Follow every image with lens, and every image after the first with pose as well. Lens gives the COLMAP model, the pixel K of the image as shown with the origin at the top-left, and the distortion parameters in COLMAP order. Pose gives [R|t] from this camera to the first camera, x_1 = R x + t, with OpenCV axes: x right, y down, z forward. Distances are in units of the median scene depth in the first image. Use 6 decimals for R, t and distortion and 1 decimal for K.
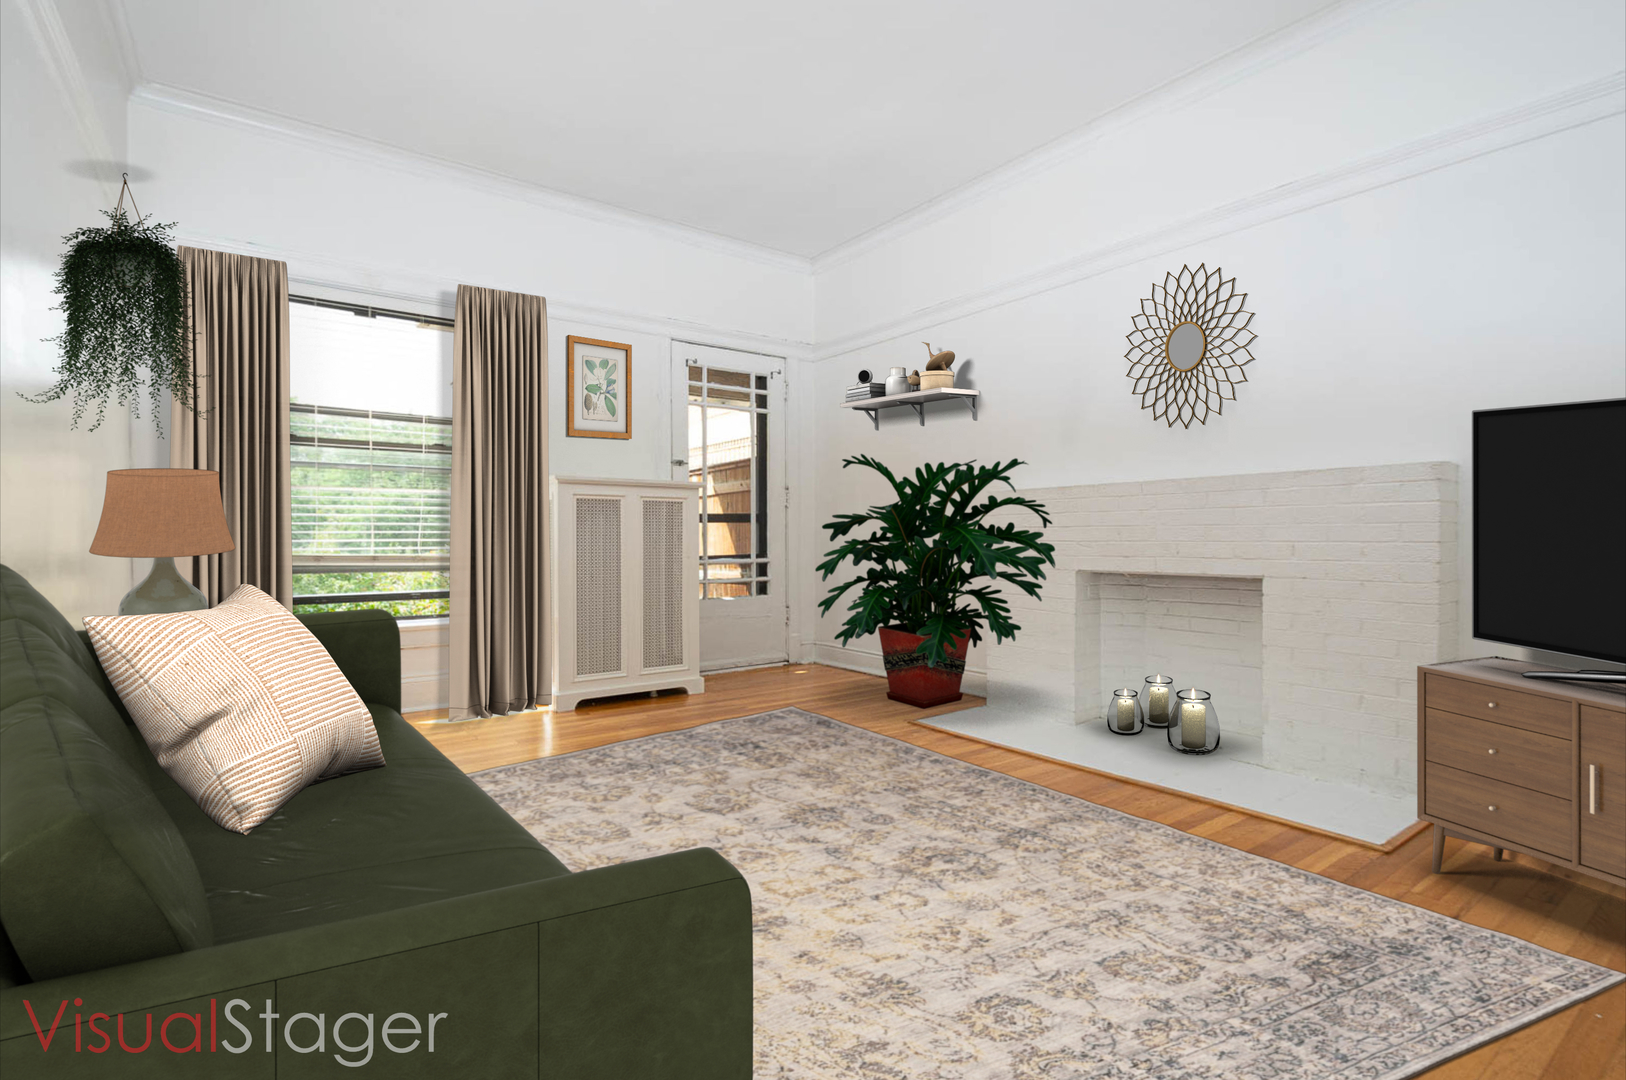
lens RADIAL K [[751.0, 0, 811.7], [0, 751.0, 541.1], [0, 0, 1]] dist [0.000381, -0.000003]
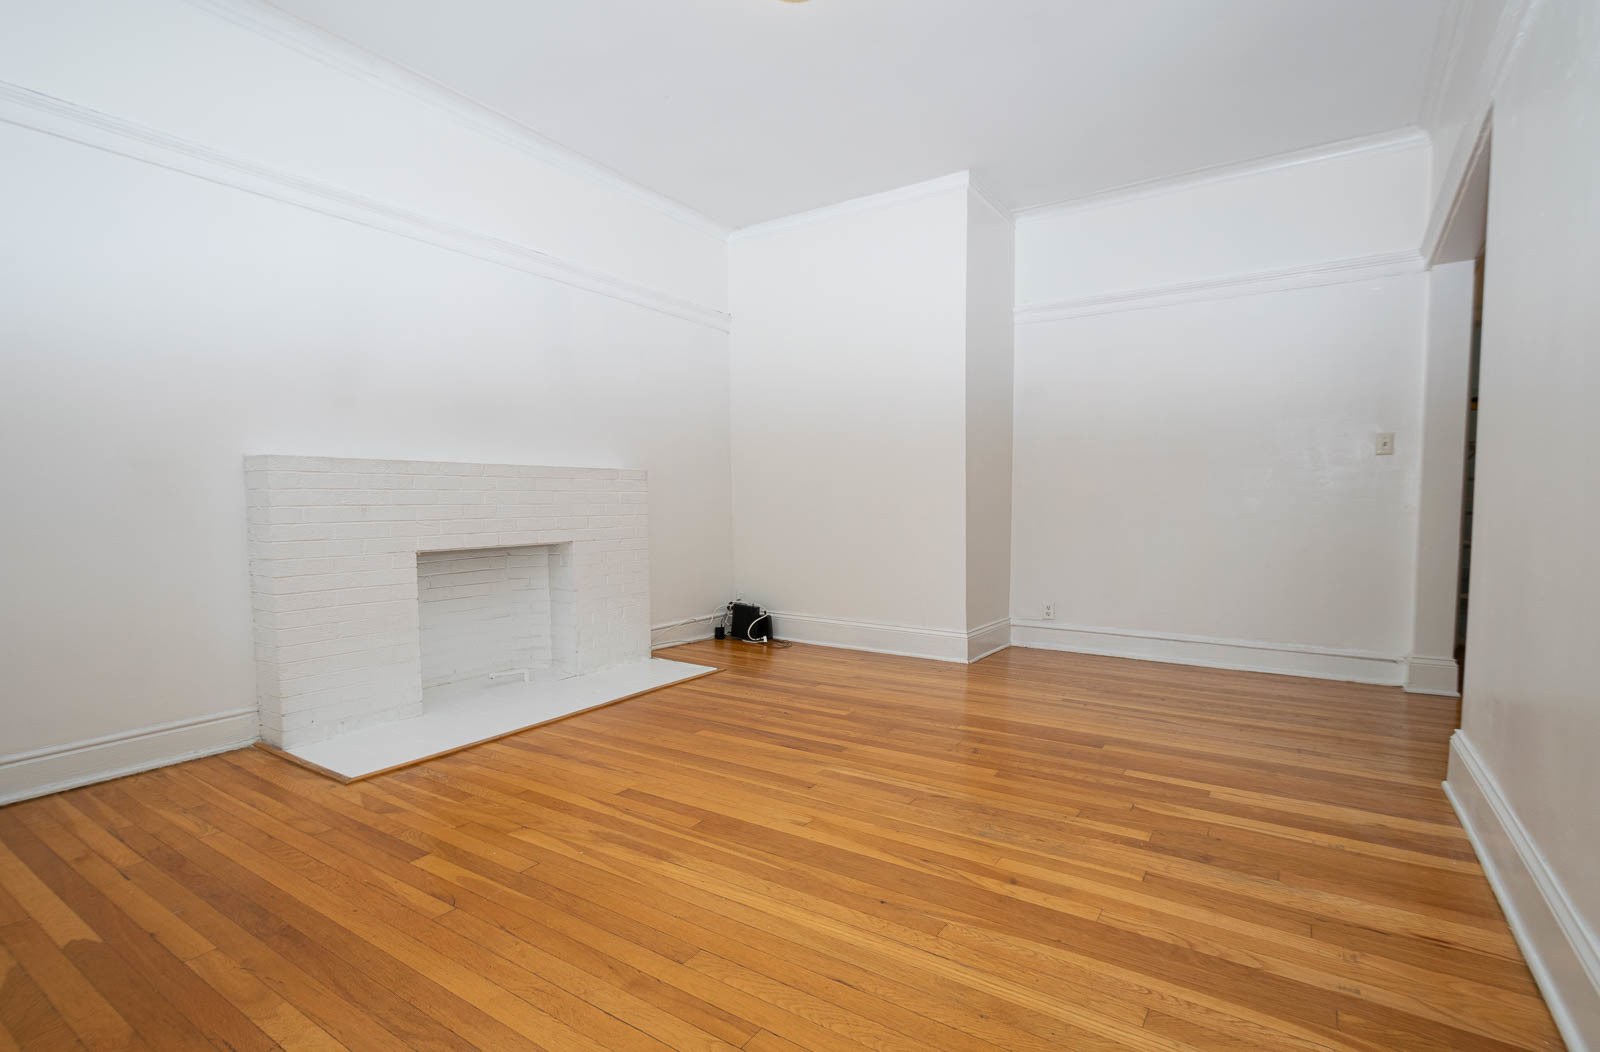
lens RADIAL K [[761.6, 0, 799.0], [0, 761.6, 520.6], [0, 0, 1]] dist [0.000157, 0.000003]
pose [[-0.358210, -0.021546, 0.933393, -0.823118], [0.002058, 0.999713, 0.023867, -0.020818], [-0.933639, 0.010471, -0.358063, 1.061976]]
